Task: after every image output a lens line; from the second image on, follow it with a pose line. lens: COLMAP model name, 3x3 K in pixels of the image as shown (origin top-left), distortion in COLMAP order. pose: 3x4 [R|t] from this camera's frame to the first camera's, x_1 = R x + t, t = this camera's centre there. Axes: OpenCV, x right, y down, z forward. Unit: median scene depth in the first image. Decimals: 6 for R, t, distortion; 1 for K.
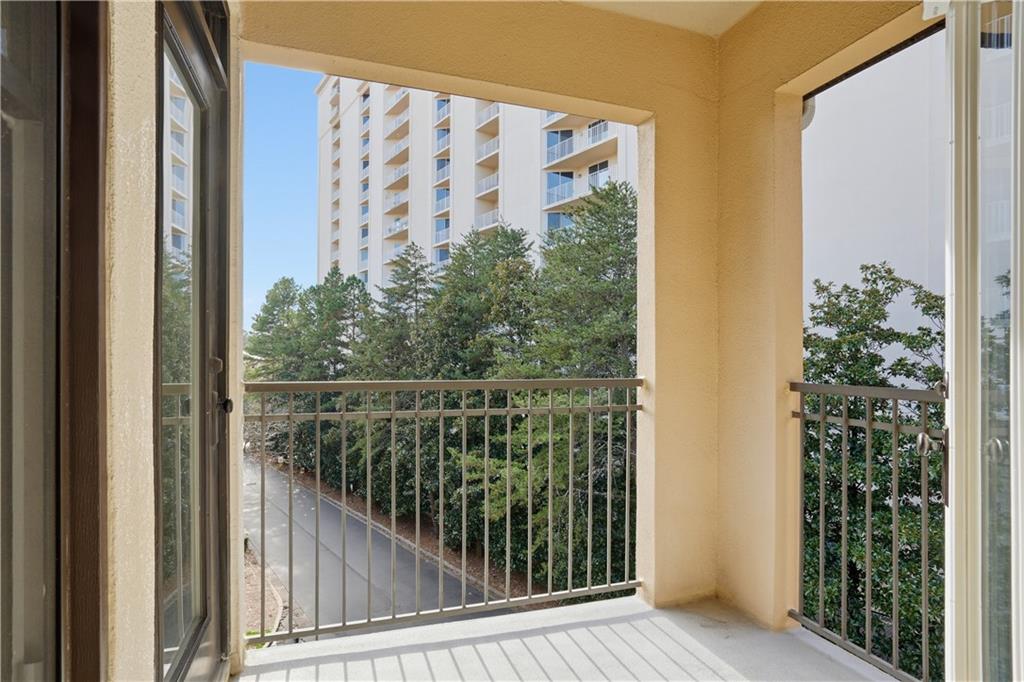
lens RADIAL K [[475.1, 0, 506.8], [0, 475.1, 343.7], [0, 0, 1]] dist [-0.046117, 0.018052]
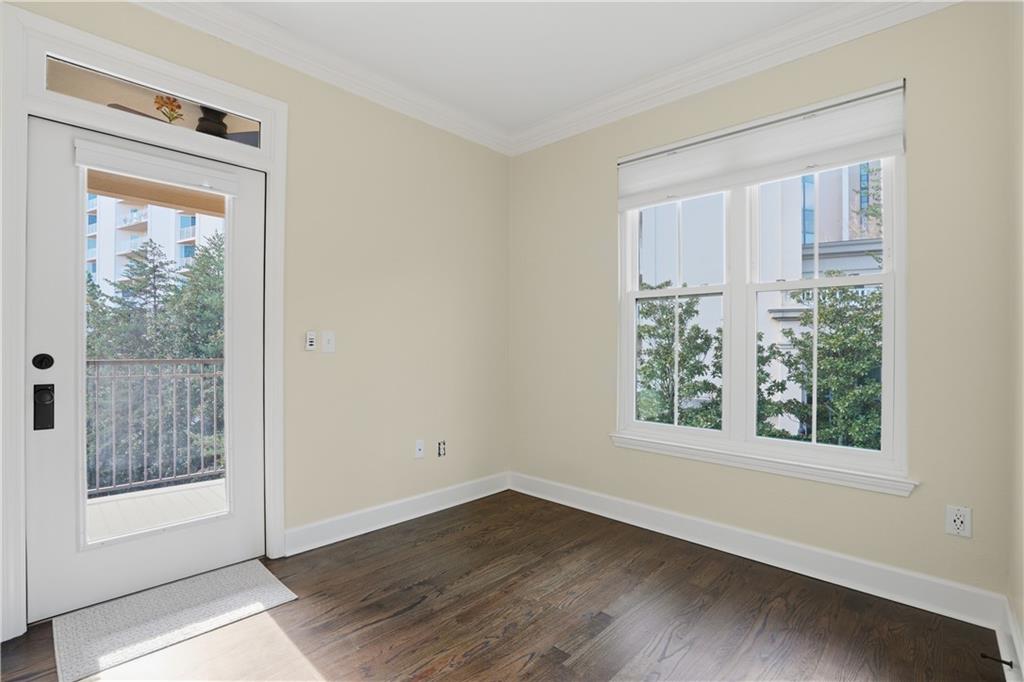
lens RADIAL K [[475.1, 0, 506.8], [0, 475.1, 343.7], [0, 0, 1]] dist [-0.046117, 0.018052]
pose [[0.905444, 0.003301, 0.424454, 0.072376], [-0.006396, 0.999962, 0.005867, 0.001004], [-0.424418, -0.008027, 0.905431, -0.237567]]
